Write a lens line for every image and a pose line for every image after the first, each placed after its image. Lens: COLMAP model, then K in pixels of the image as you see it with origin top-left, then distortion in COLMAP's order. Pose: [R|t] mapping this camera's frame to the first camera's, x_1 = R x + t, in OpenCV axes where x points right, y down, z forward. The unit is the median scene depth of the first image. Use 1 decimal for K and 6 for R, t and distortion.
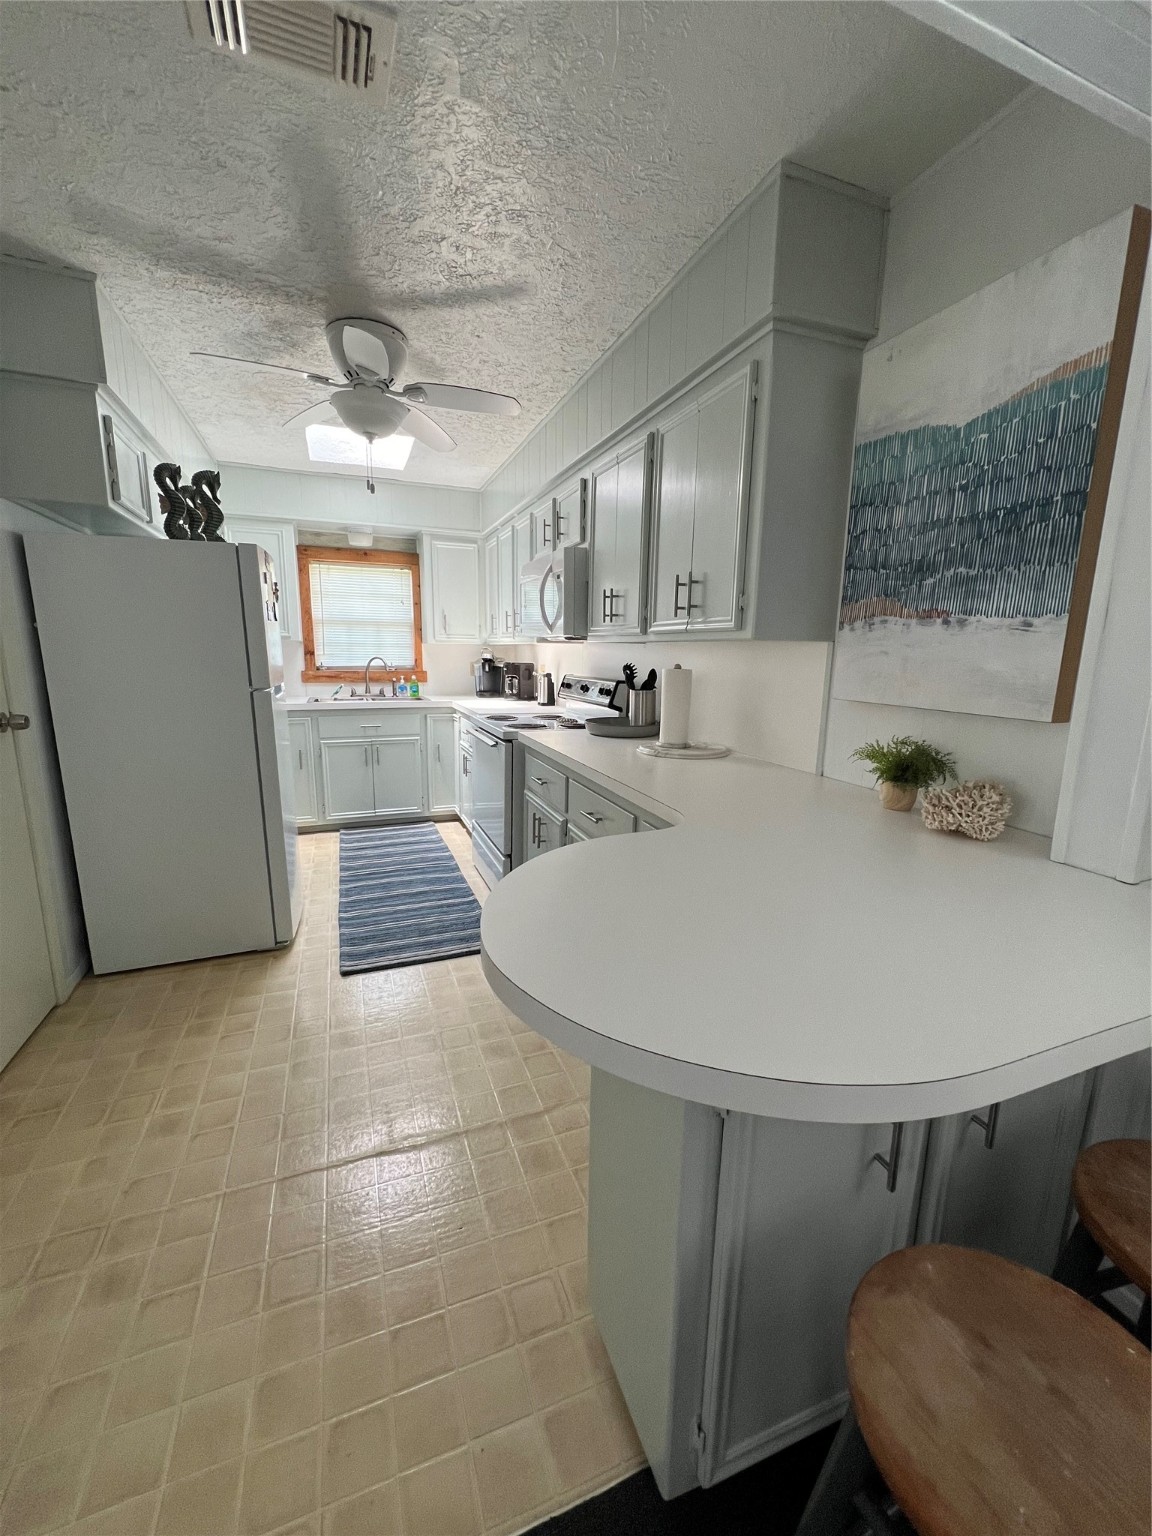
lens RADIAL K [[613.7, 0, 576.0], [0, 613.7, 768.0], [0, 0, 1]] dist [-0.000293, -0.000014]
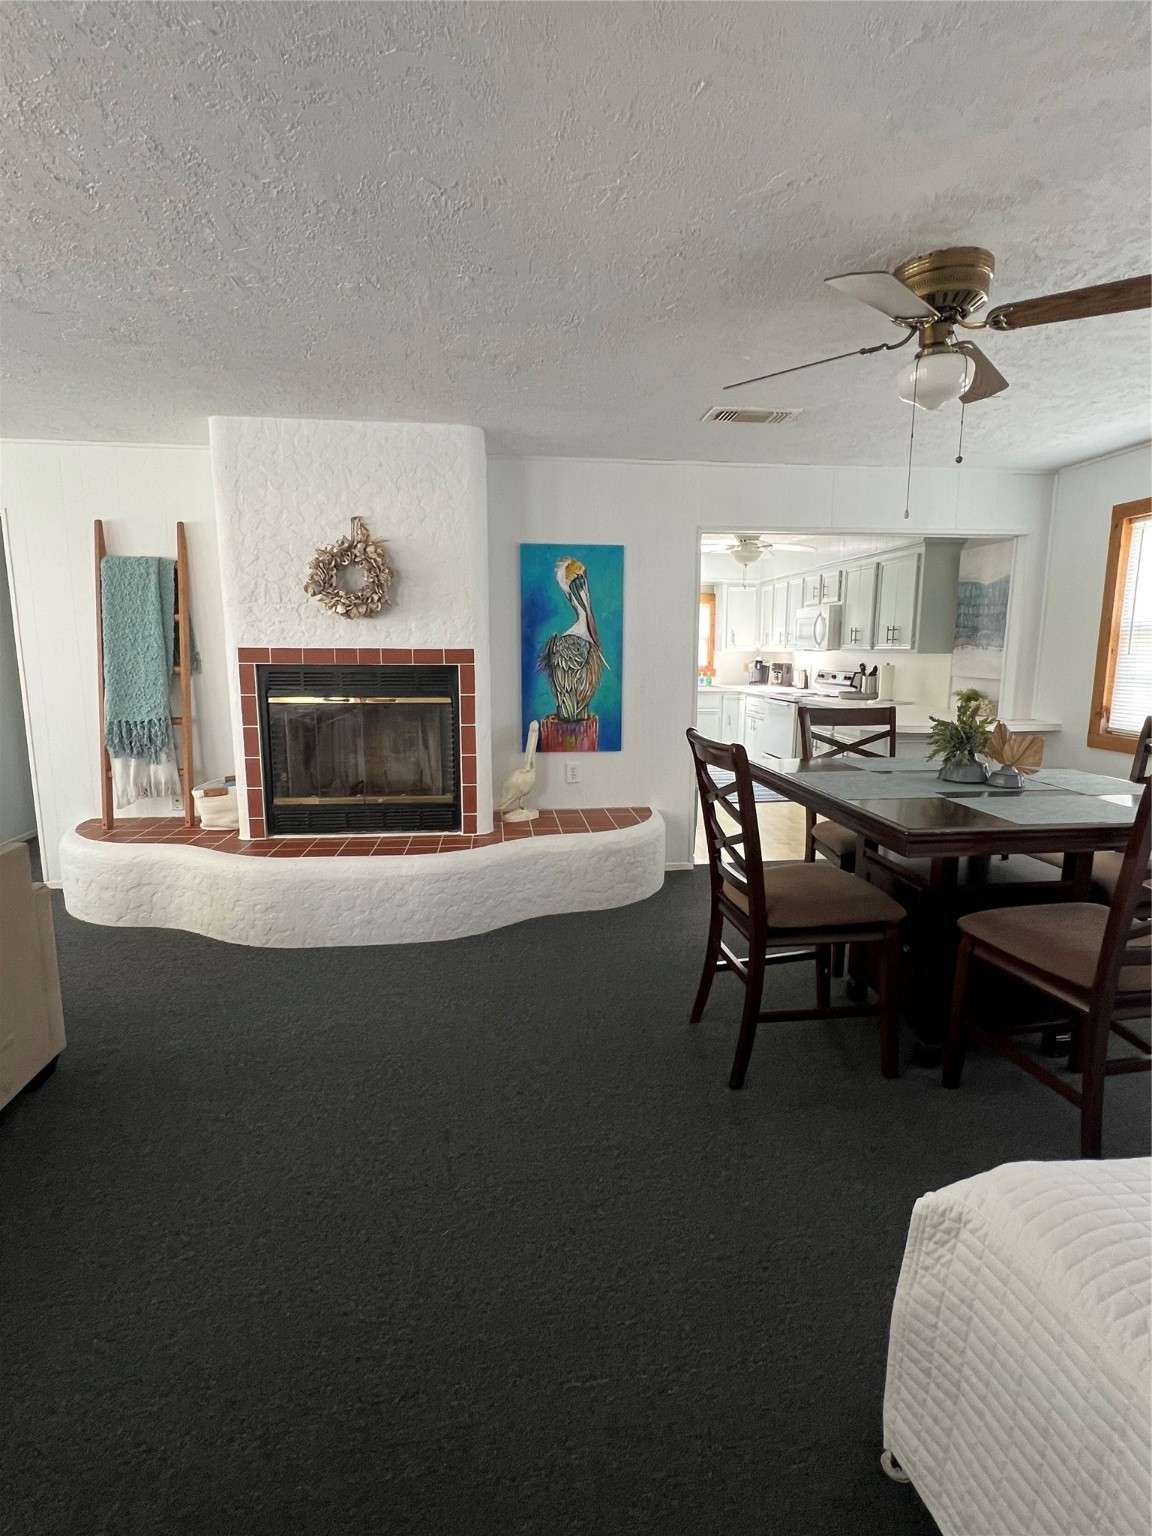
lens RADIAL K [[725.1, 0, 576.0], [0, 725.1, 768.0], [0, 0, 1]] dist [0.000200, 0.000009]
pose [[0.965847, 0.027691, -0.257630, -0.186670], [-0.034301, 0.999187, -0.021196, 0.239185], [0.256834, 0.029309, 0.966011, -1.423844]]
